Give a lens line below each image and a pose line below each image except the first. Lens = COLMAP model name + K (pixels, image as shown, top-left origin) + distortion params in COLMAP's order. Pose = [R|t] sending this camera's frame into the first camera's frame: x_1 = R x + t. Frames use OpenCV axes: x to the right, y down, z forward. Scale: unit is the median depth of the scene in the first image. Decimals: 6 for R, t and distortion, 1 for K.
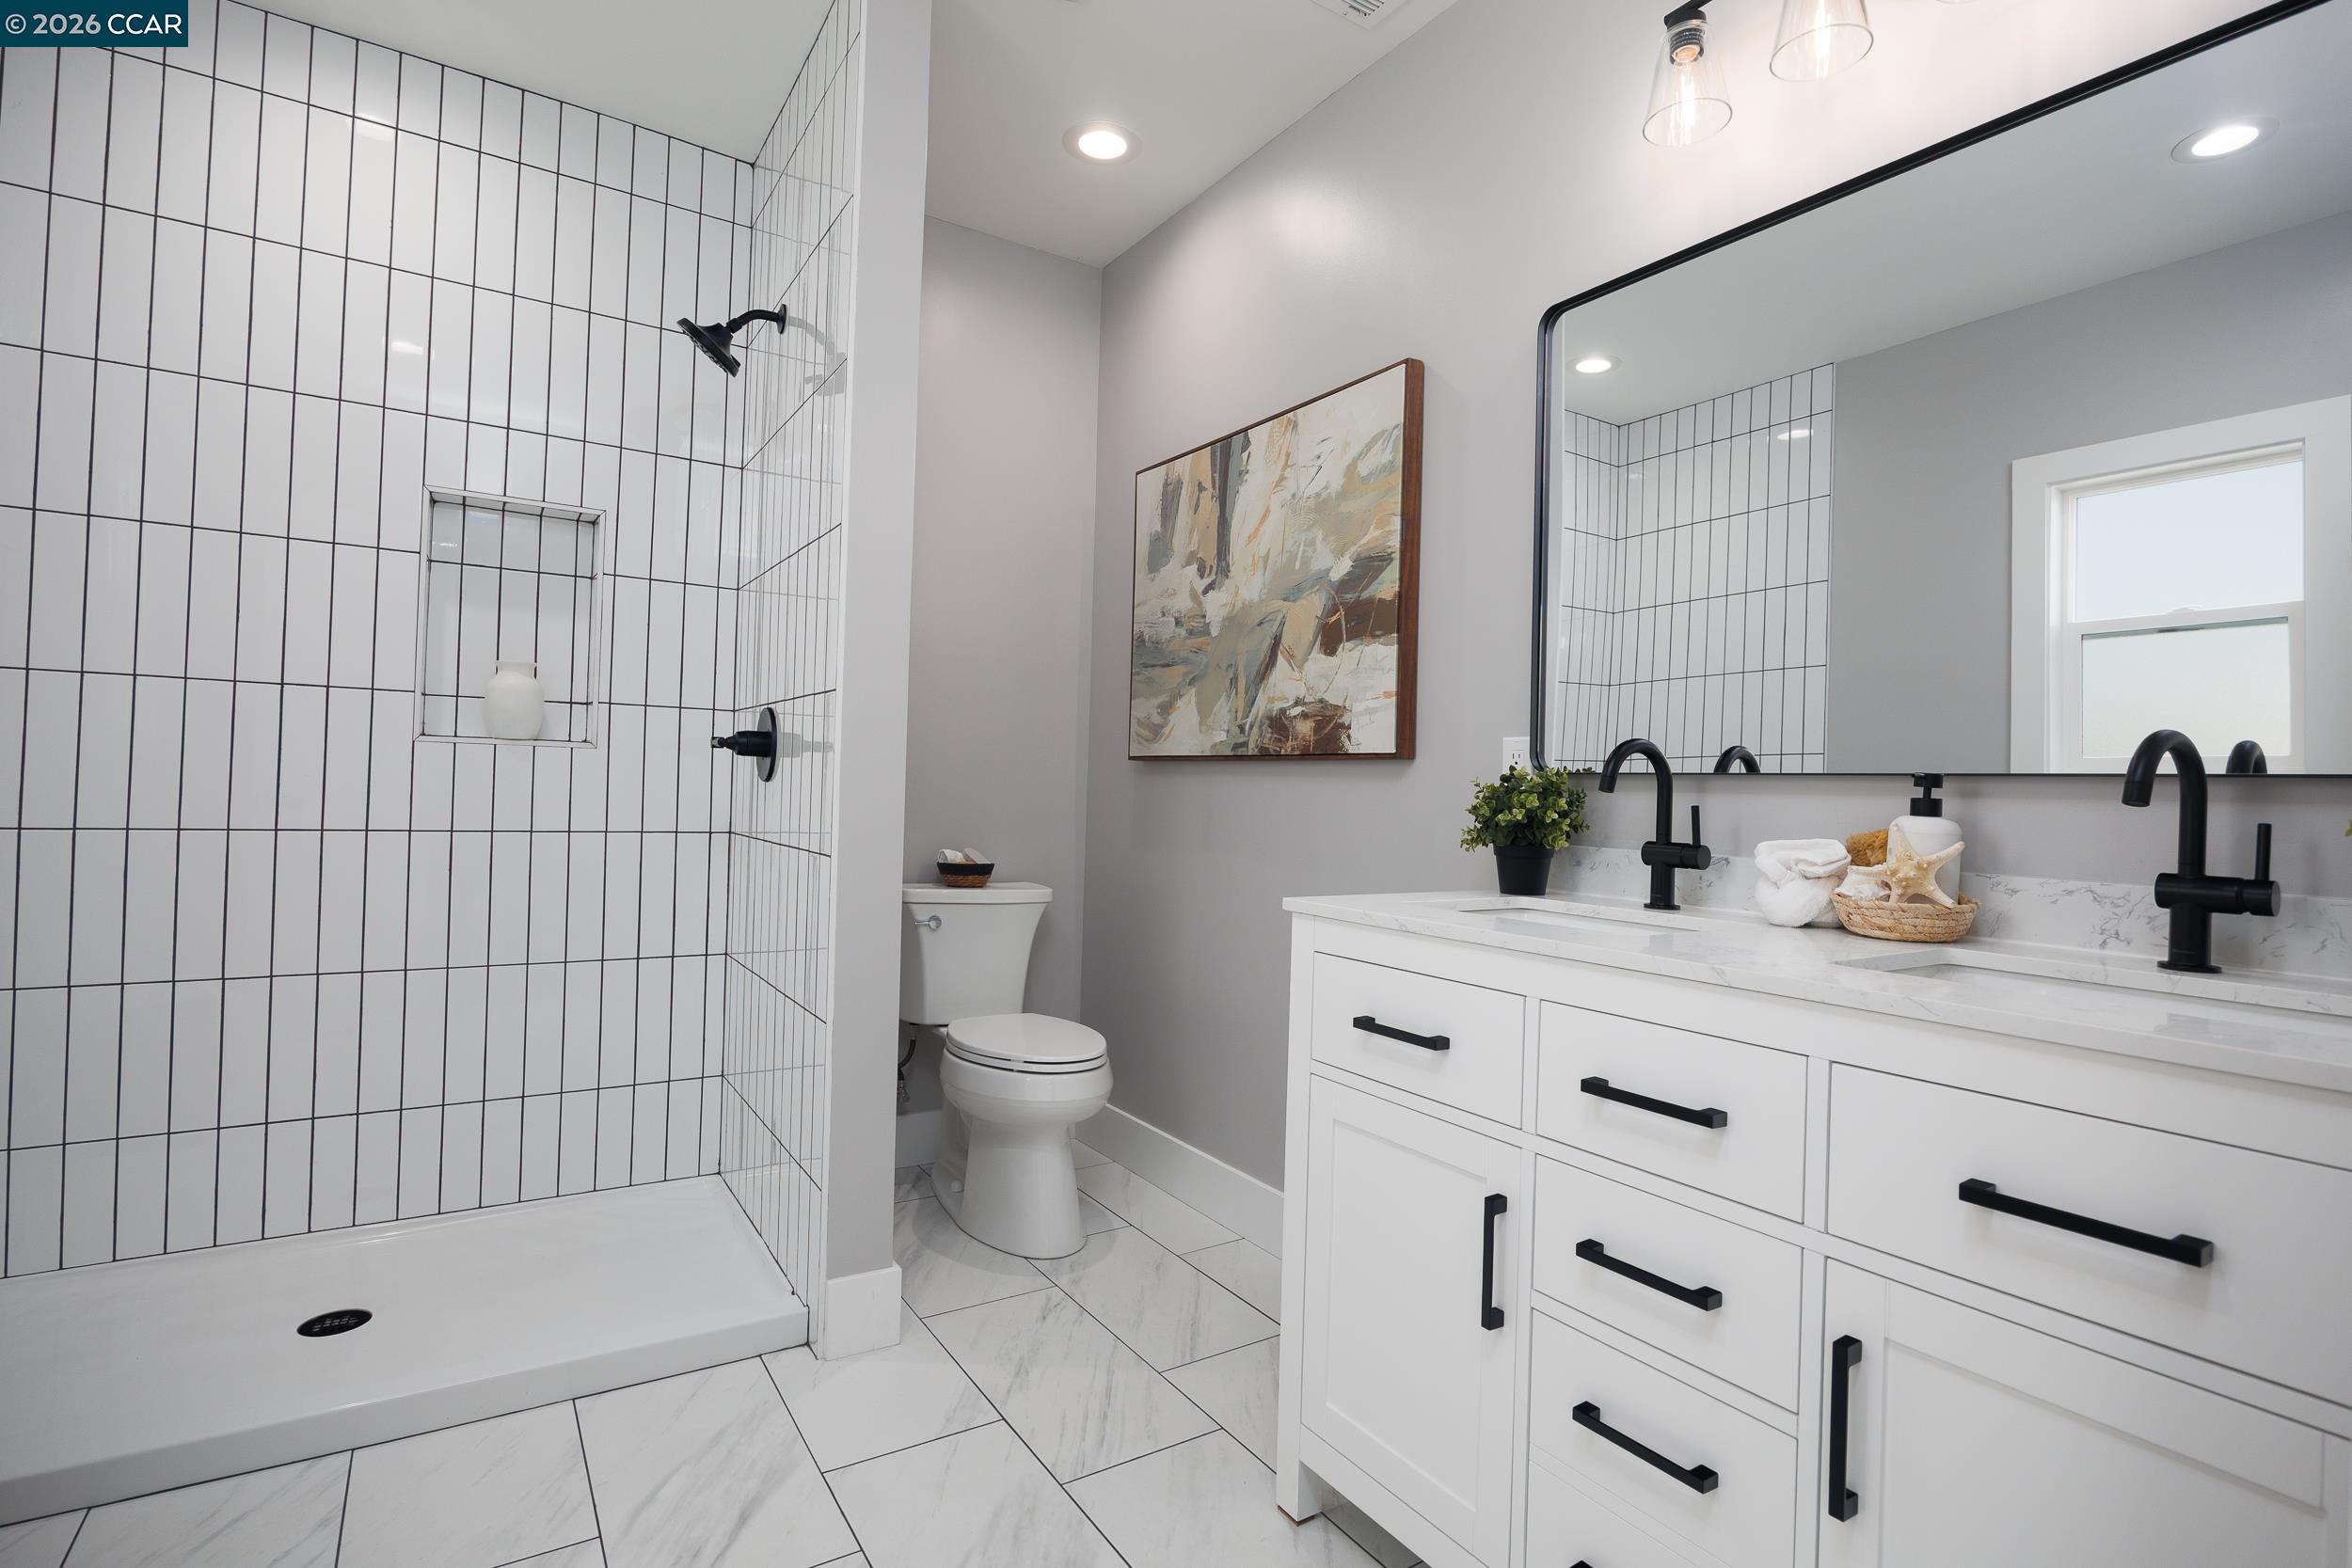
lens RADIAL K [[1141.9, 0, 1184.5], [0, 1141.9, 784.5], [0, 0, 1]] dist [-0.005658, -0.000368]
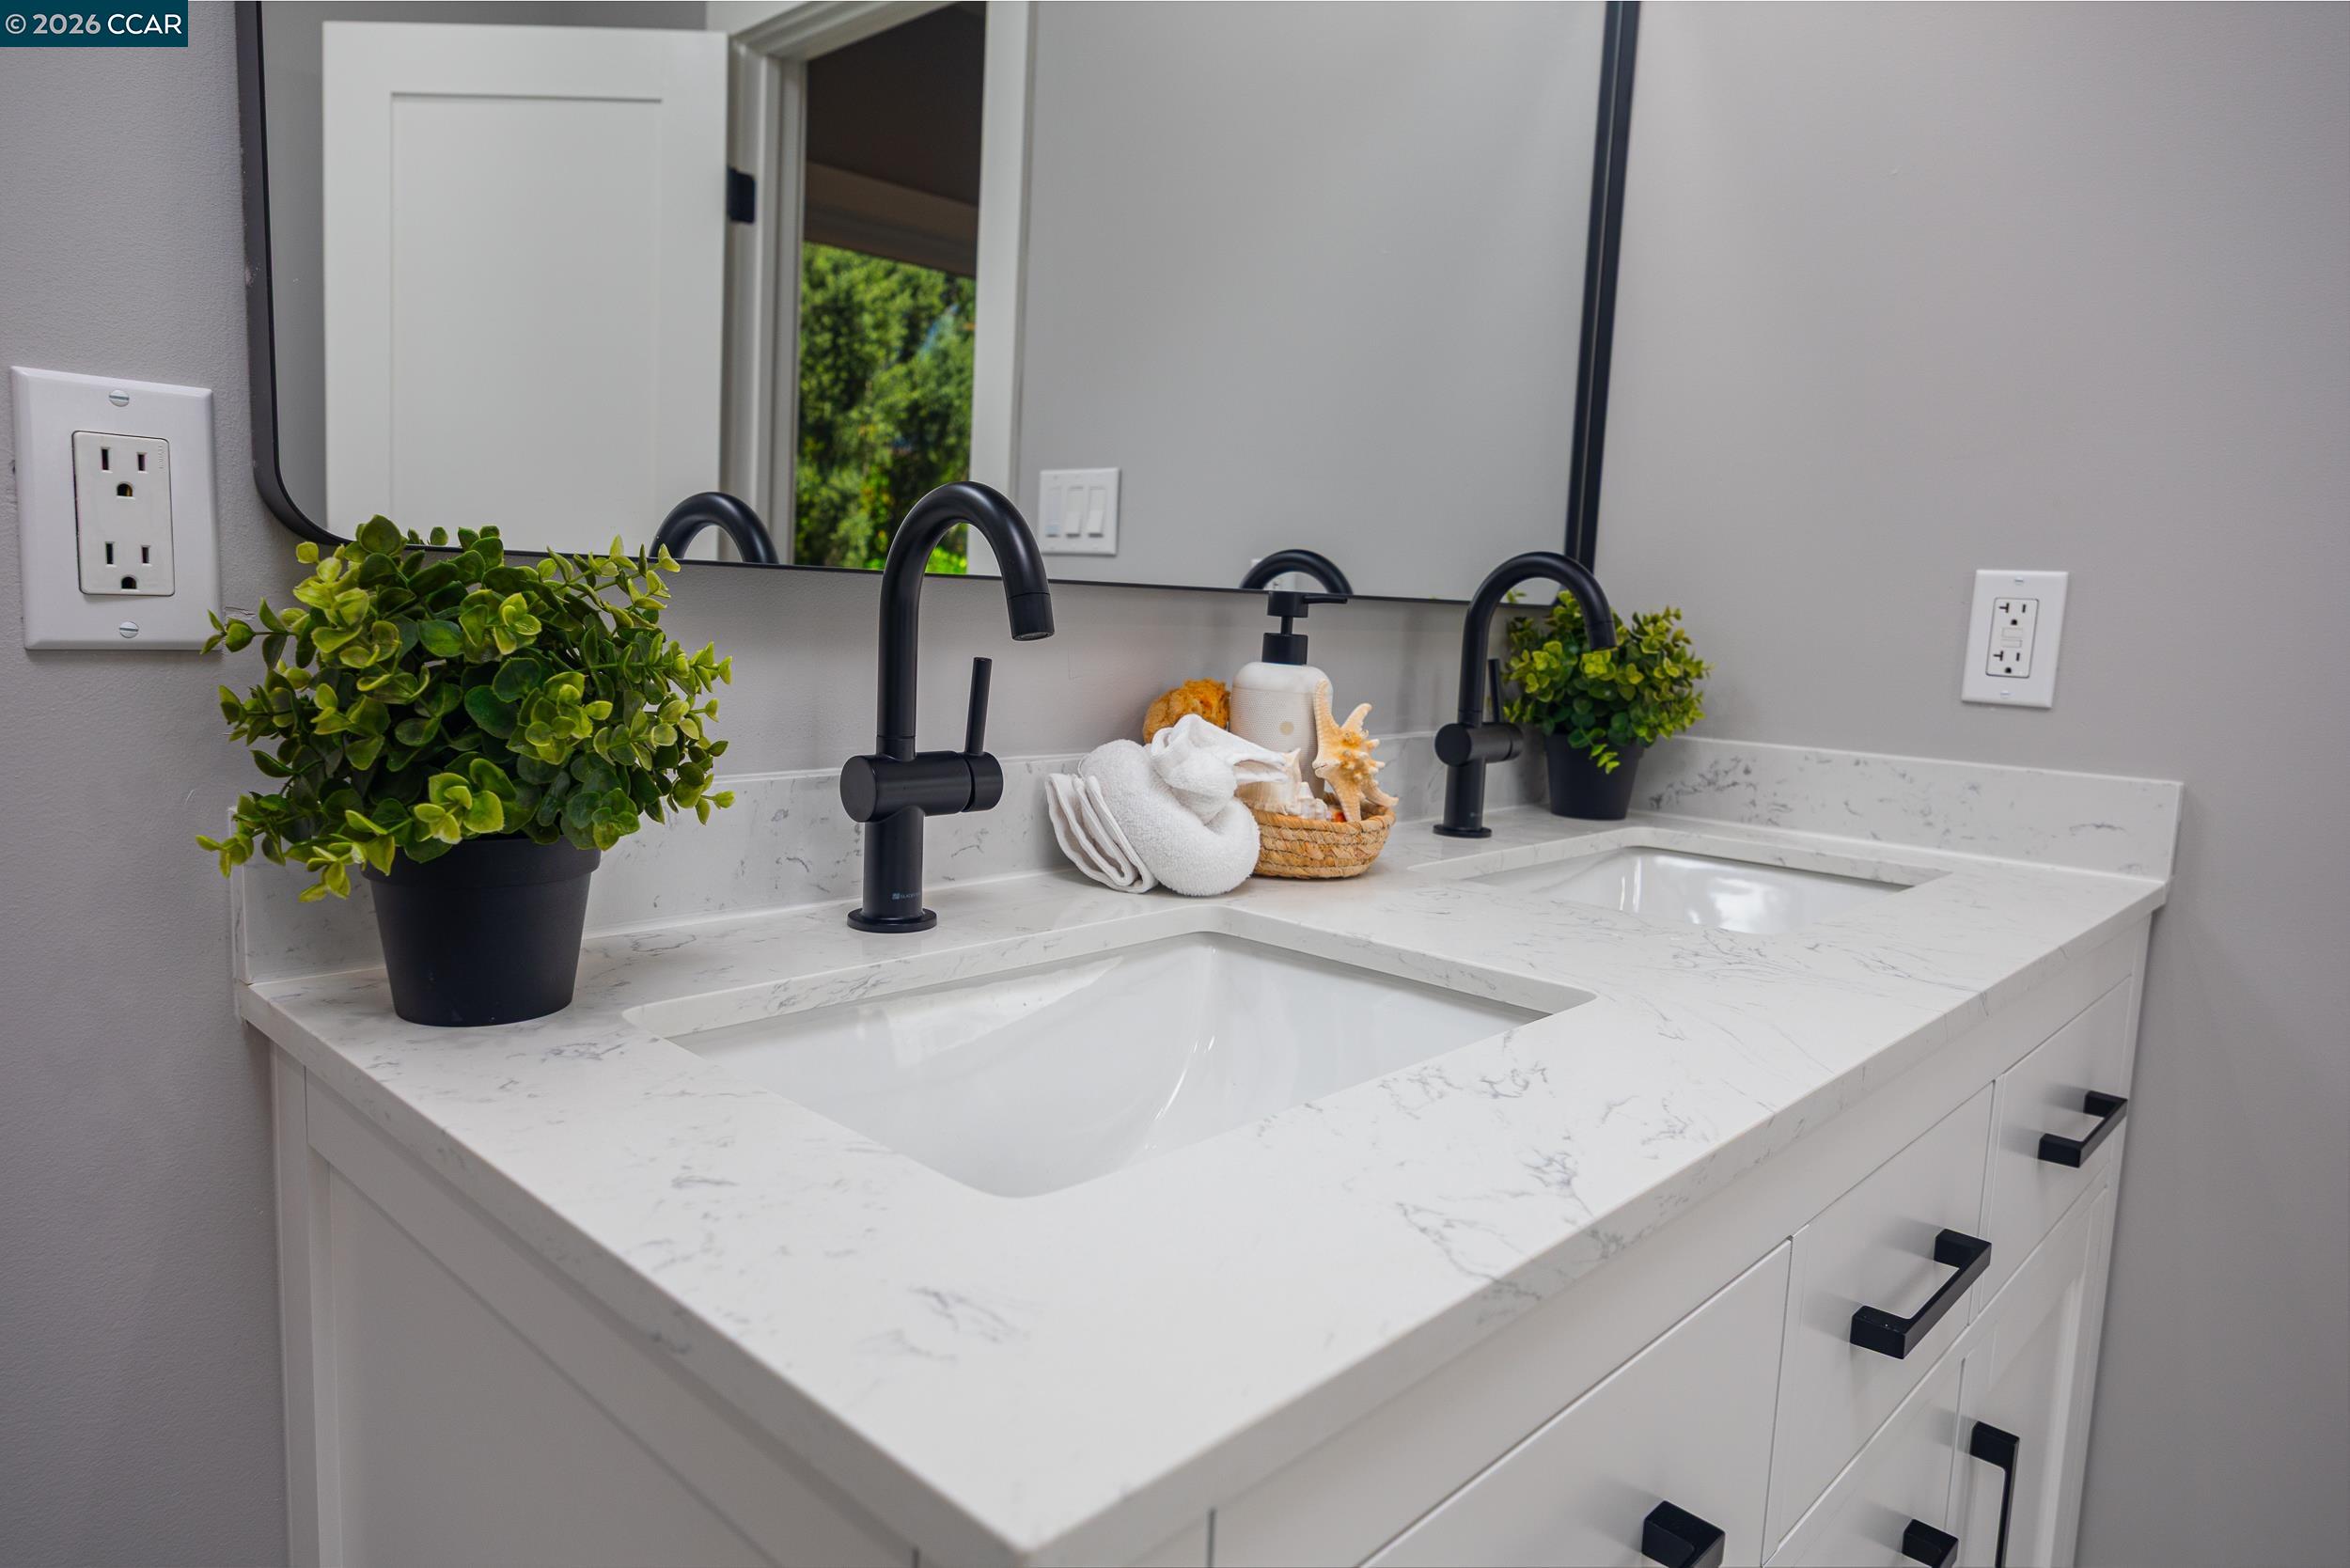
lens RADIAL K [[1427.5, 0, 1177.0], [0, 1427.5, 787.9], [0, 0, 1]] dist [-0.000167, 0.000048]
pose [[-0.247302, -0.151910, 0.956956, -0.058247], [-0.048007, 0.988342, 0.144486, -0.011899], [-0.967748, -0.010209, -0.251712, 1.059177]]
